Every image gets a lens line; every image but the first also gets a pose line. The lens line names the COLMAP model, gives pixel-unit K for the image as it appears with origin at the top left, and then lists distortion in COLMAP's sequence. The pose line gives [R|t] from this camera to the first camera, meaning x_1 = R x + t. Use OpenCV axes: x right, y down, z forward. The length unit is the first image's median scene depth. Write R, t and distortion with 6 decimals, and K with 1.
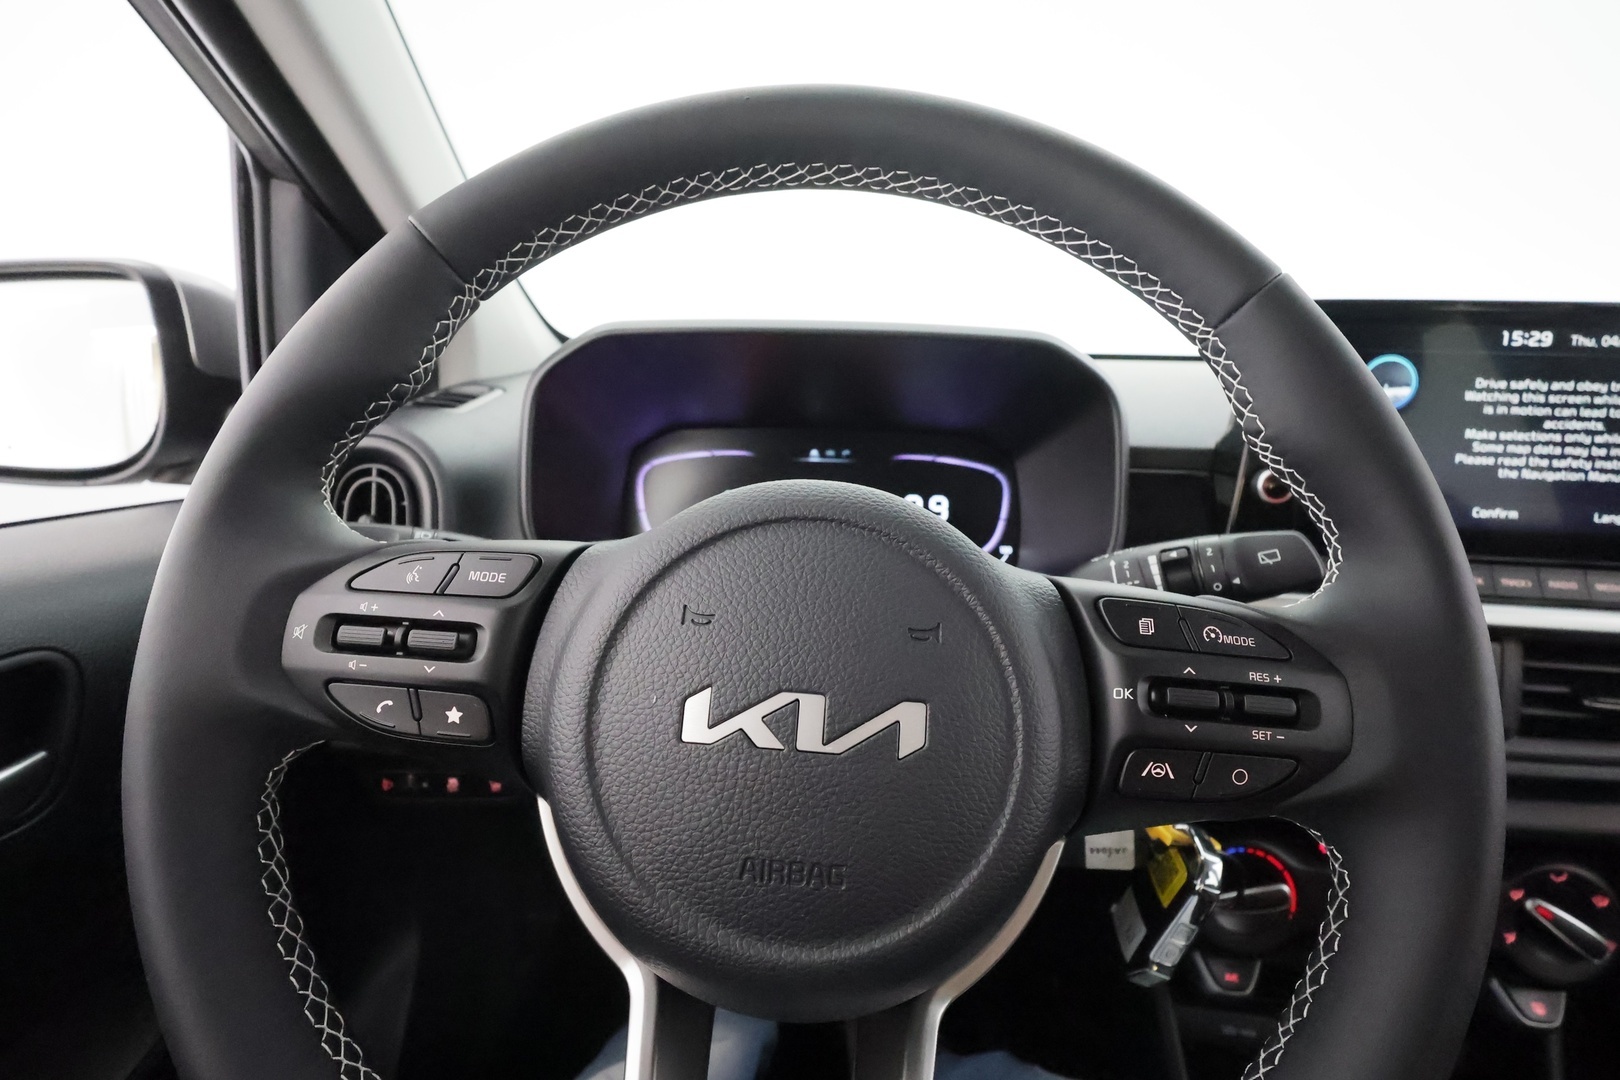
lens RADIAL K [[772.5, 0, 810.0], [0, 772.5, 540.0], [0, 0, 1]] dist [0.000441, -0.000549]
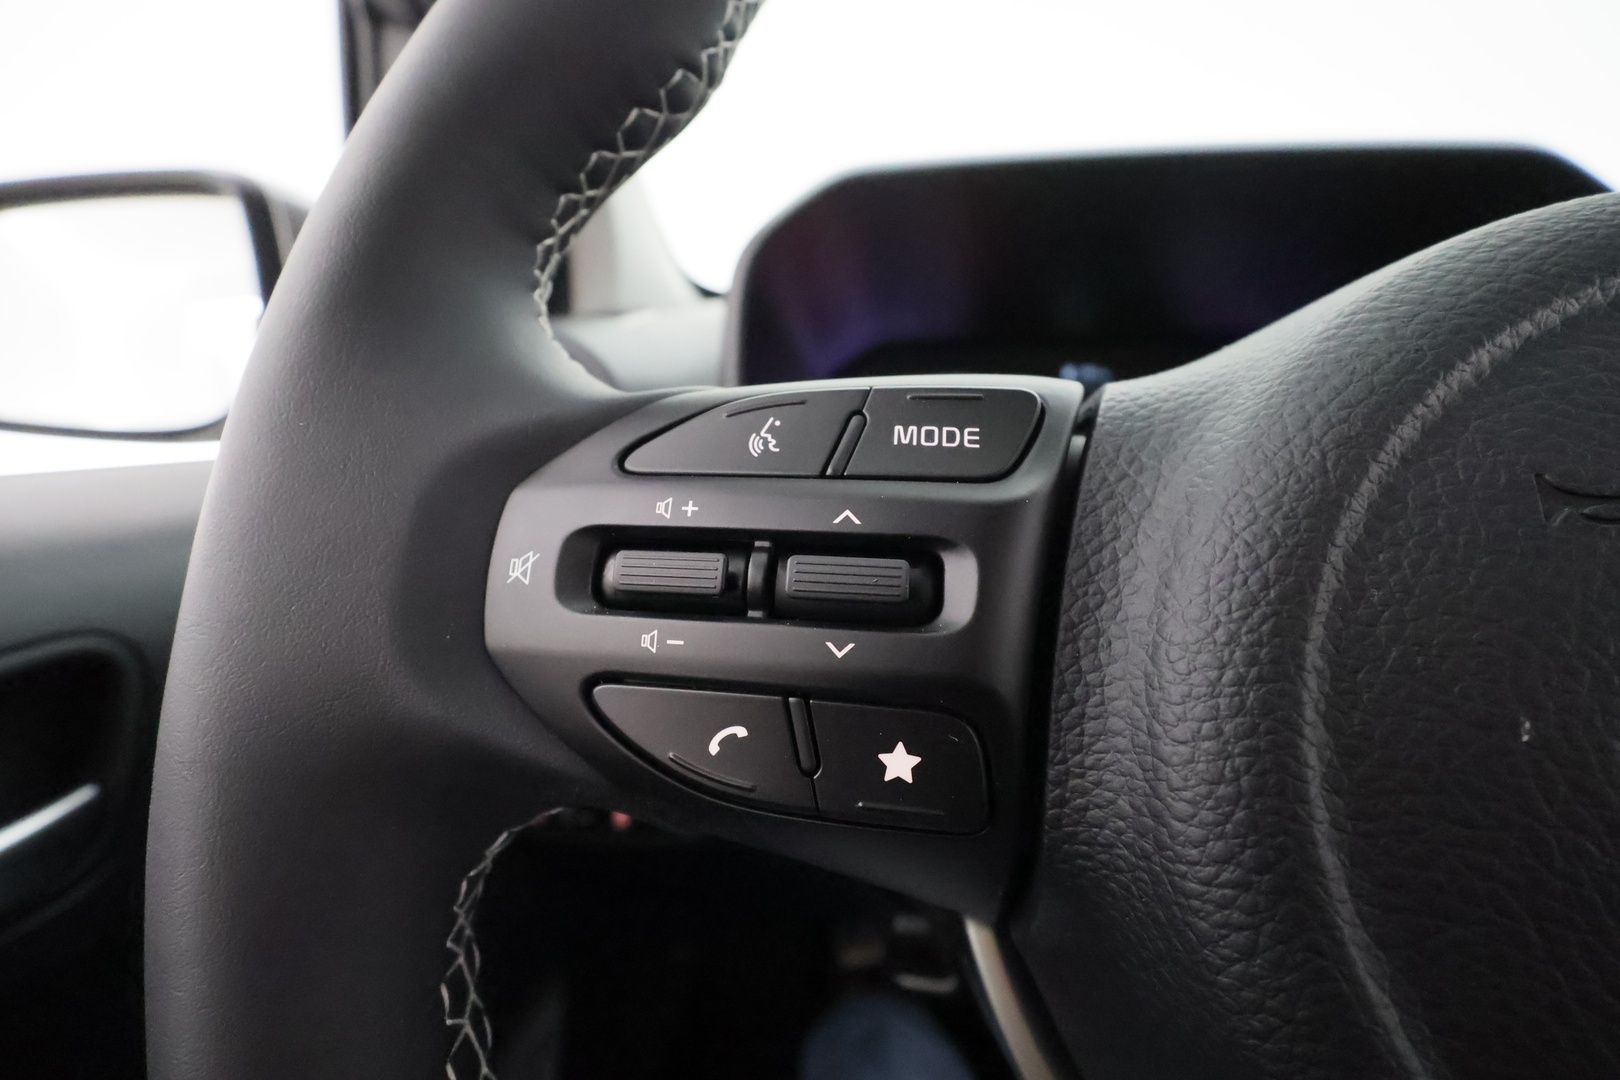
lens RADIAL K [[772.5, 0, 810.0], [0, 772.5, 540.0], [0, 0, 1]] dist [0.000441, -0.000549]
pose [[0.995947, -0.017834, -0.088160, -0.460596], [0.017927, 0.999839, 0.000264, 0.106084], [0.088141, -0.001843, 0.996106, 0.578254]]
